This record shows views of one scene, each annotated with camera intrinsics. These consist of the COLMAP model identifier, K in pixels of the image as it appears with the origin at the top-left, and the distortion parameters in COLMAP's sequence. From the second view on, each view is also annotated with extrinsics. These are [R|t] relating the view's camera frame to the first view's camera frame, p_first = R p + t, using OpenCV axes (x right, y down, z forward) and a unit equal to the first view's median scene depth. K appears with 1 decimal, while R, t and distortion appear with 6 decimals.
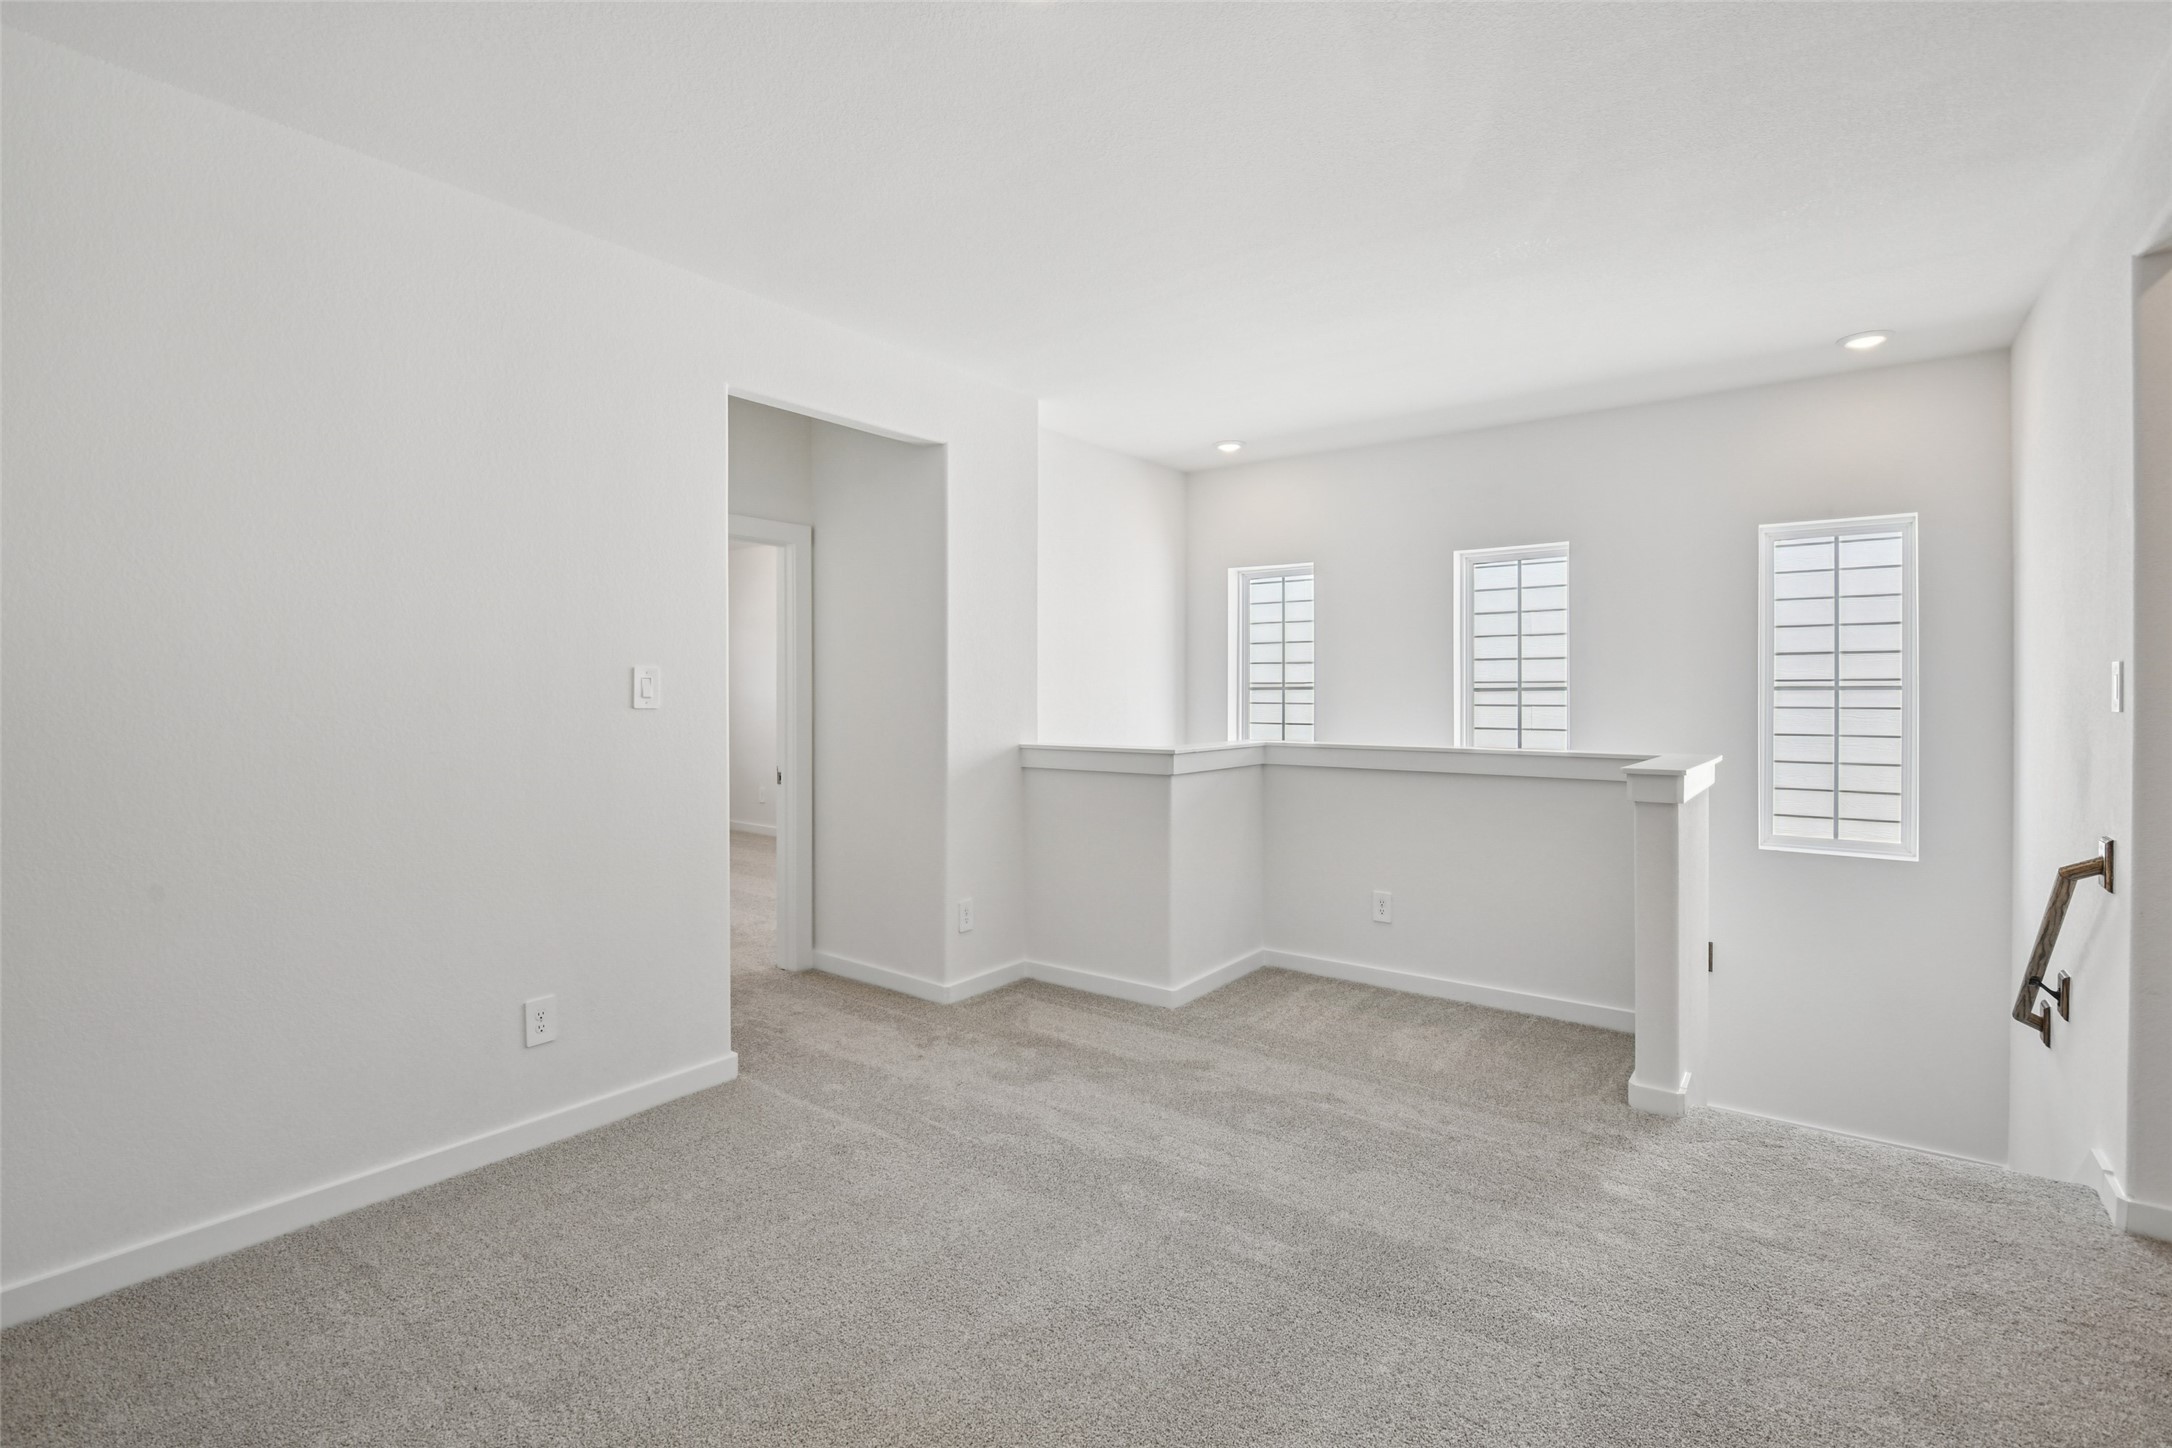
lens RADIAL K [[1004.4, 0, 1078.1], [0, 1004.4, 709.4], [0, 0, 1]] dist [-0.013546, -0.004297]
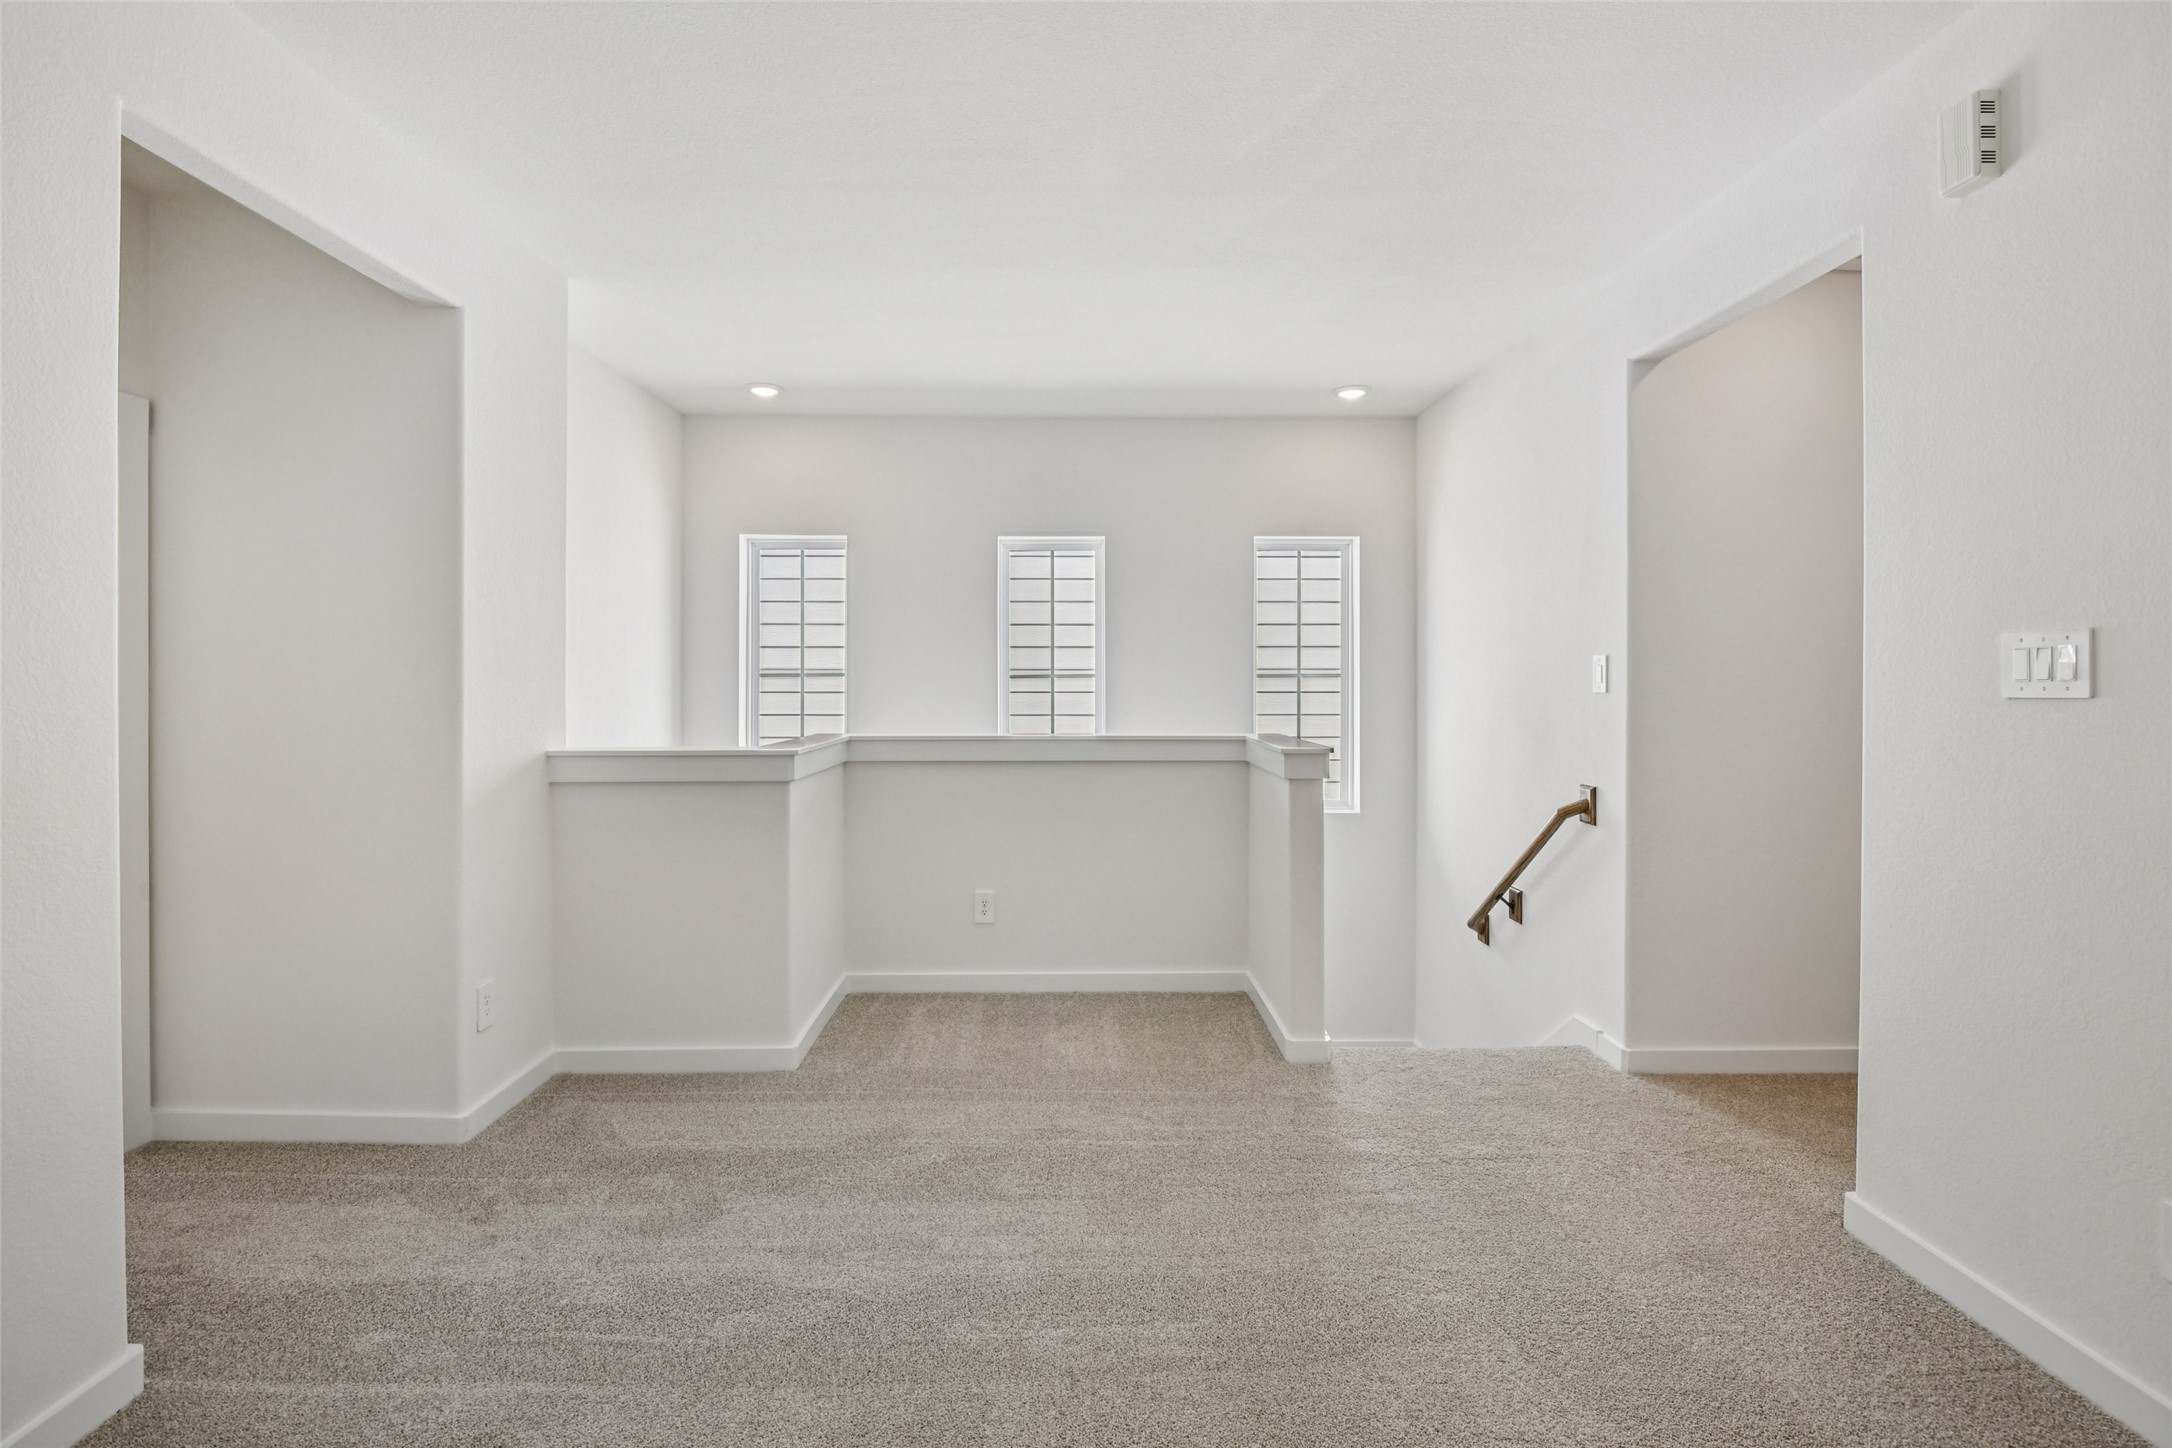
lens RADIAL K [[1004.4, 0, 1071.6], [0, 1004.4, 691.0], [0, 0, 1]] dist [-0.013546, -0.004297]
pose [[0.778938, -0.006364, 0.627068, -0.247464], [0.009566, 0.999953, -0.001735, -0.003805], [-0.627027, 0.007350, 0.778963, 0.239196]]
